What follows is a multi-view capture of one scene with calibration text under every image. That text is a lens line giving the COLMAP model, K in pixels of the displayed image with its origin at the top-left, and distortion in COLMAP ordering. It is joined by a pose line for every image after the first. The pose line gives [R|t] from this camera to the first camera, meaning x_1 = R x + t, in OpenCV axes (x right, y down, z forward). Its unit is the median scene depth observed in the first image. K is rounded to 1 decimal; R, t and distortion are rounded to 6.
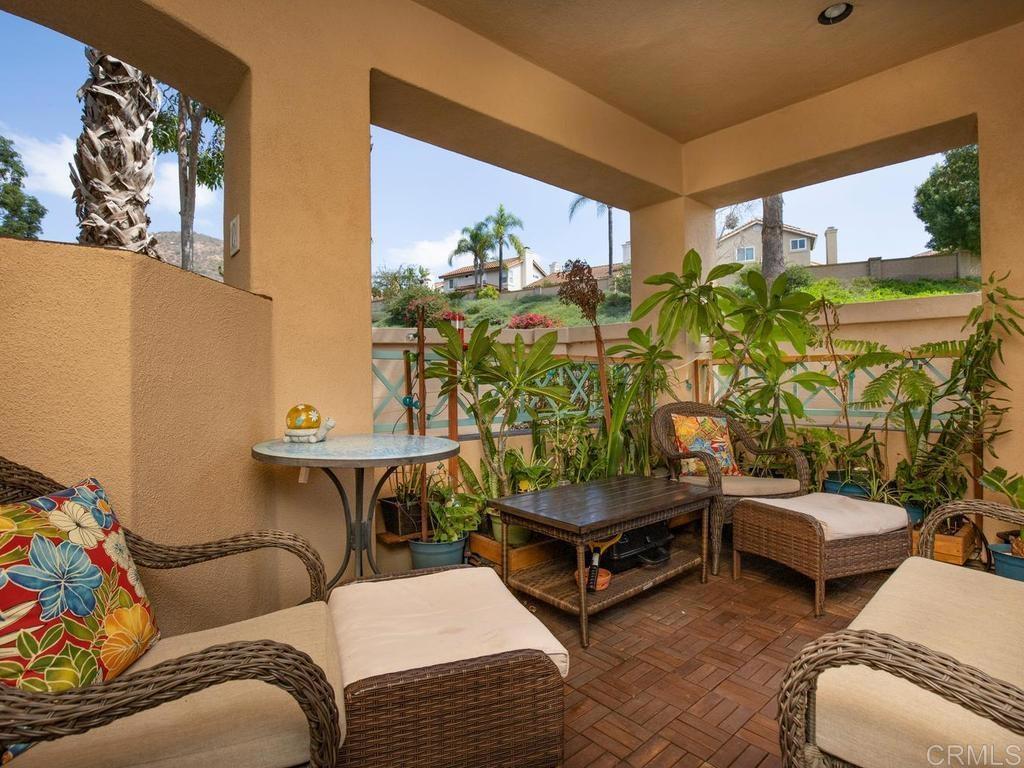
lens RADIAL K [[525.7, 0, 508.3], [0, 525.7, 381.5], [0, 0, 1]] dist [-0.001440, 0.000794]
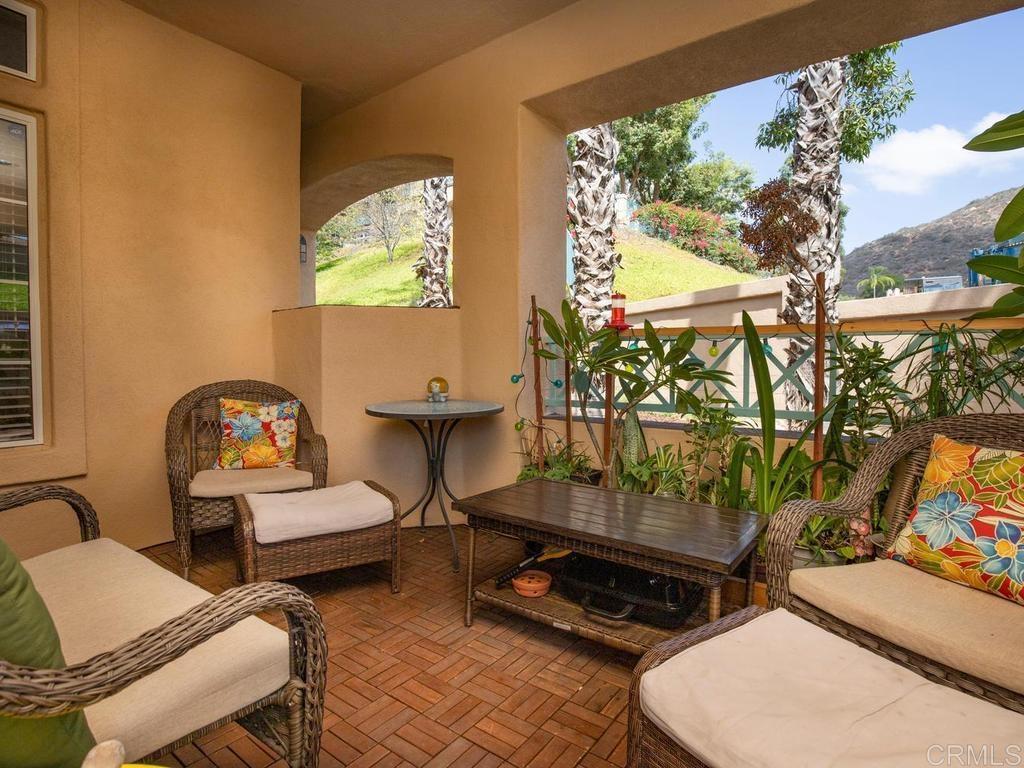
lens RADIAL K [[525.7, 0, 508.3], [0, 525.7, 380.2], [0, 0, 1]] dist [-0.001440, 0.000794]
pose [[0.219947, 0.040140, -0.974686, 0.638684], [-0.003753, 0.999180, 0.040302, -0.005845], [0.975505, -0.005206, 0.219917, 0.480124]]
